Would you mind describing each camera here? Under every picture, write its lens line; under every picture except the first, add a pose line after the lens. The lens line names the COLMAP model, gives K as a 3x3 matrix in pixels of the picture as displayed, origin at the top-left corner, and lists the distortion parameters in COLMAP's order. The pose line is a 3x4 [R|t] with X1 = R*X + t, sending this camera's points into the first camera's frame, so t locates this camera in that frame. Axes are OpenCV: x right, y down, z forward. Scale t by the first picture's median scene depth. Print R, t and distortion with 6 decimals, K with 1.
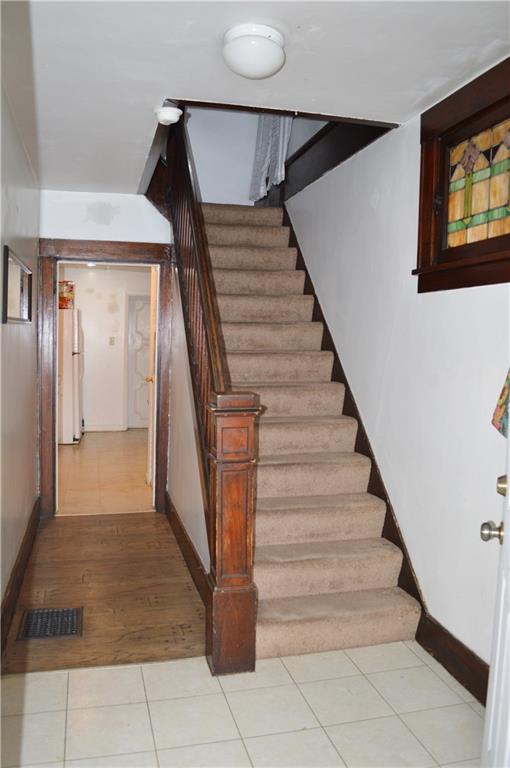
lens RADIAL K [[608.7, 0, 255.0], [0, 608.7, 384.0], [0, 0, 1]] dist [-0.083261, 0.008439]
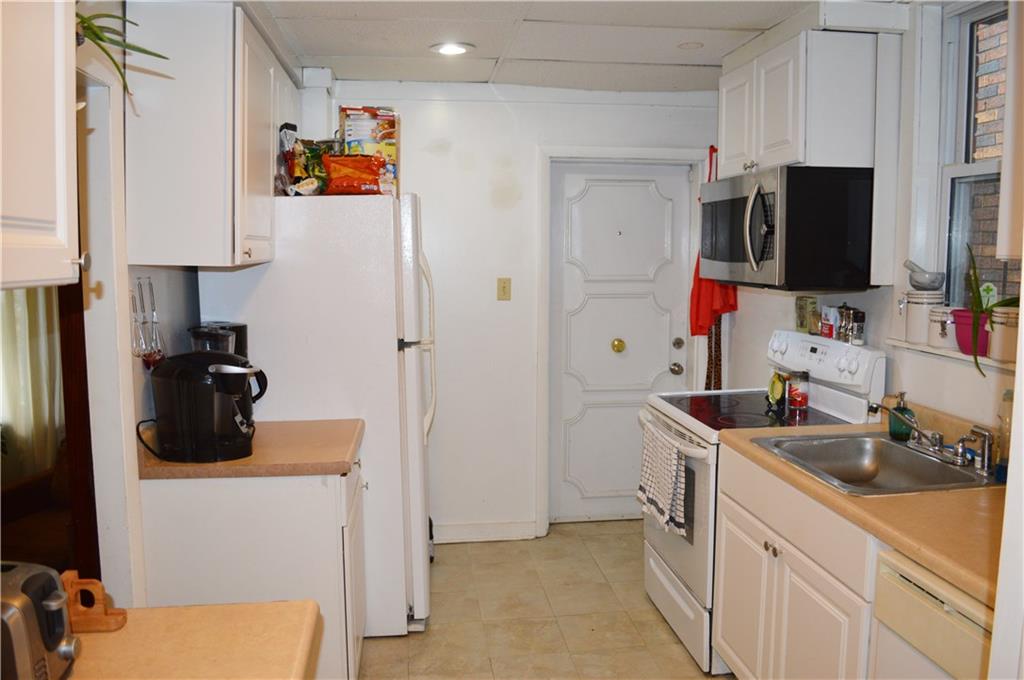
lens RADIAL K [[811.6, 0, 512.0], [0, 811.6, 340.0], [0, 0, 1]] dist [-0.083261, 0.008439]
pose [[0.989470, -0.012194, -0.144221, -0.186242], [0.017229, 0.999283, 0.033717, -0.064581], [0.143706, -0.035847, 0.988971, 0.603170]]
